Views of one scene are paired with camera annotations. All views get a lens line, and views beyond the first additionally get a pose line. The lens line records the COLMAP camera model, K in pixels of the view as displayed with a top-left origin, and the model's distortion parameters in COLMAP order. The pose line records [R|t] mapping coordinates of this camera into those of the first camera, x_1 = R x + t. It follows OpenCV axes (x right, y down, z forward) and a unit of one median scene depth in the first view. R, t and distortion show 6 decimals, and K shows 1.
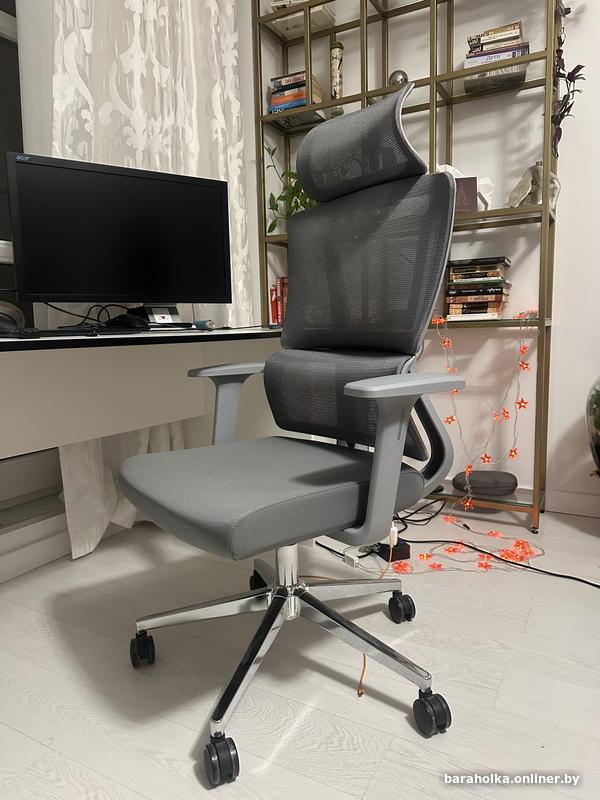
lens RADIAL K [[568.0, 0, 300.0], [0, 568.0, 400.0], [0, 0, 1]] dist [-0.000029, 0.002670]
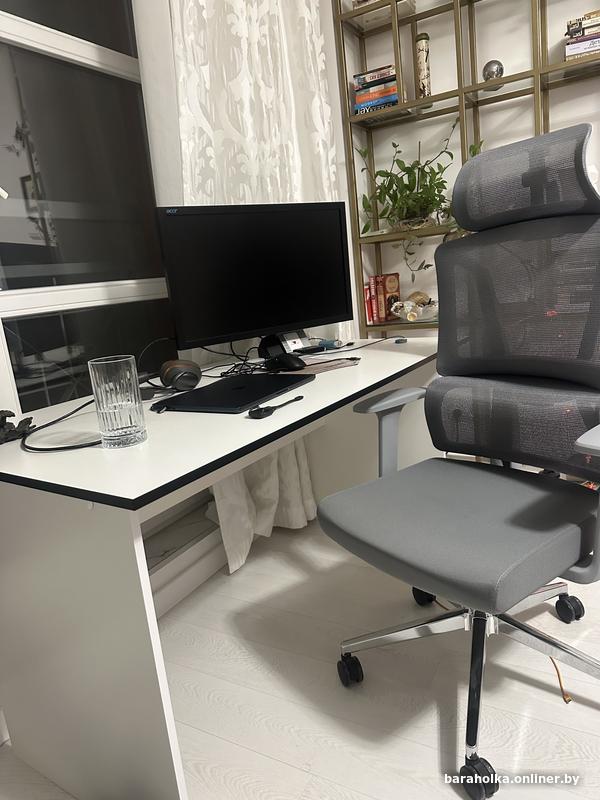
lens RADIAL K [[560.4, 0, 300.0], [0, 560.4, 400.0], [0, 0, 1]] dist [-0.002649, -0.005792]
pose [[0.996126, -0.084100, -0.025694, -0.209140], [0.086062, 0.992359, 0.088414, -0.127163], [0.018062, -0.090283, 0.995752, -0.023660]]
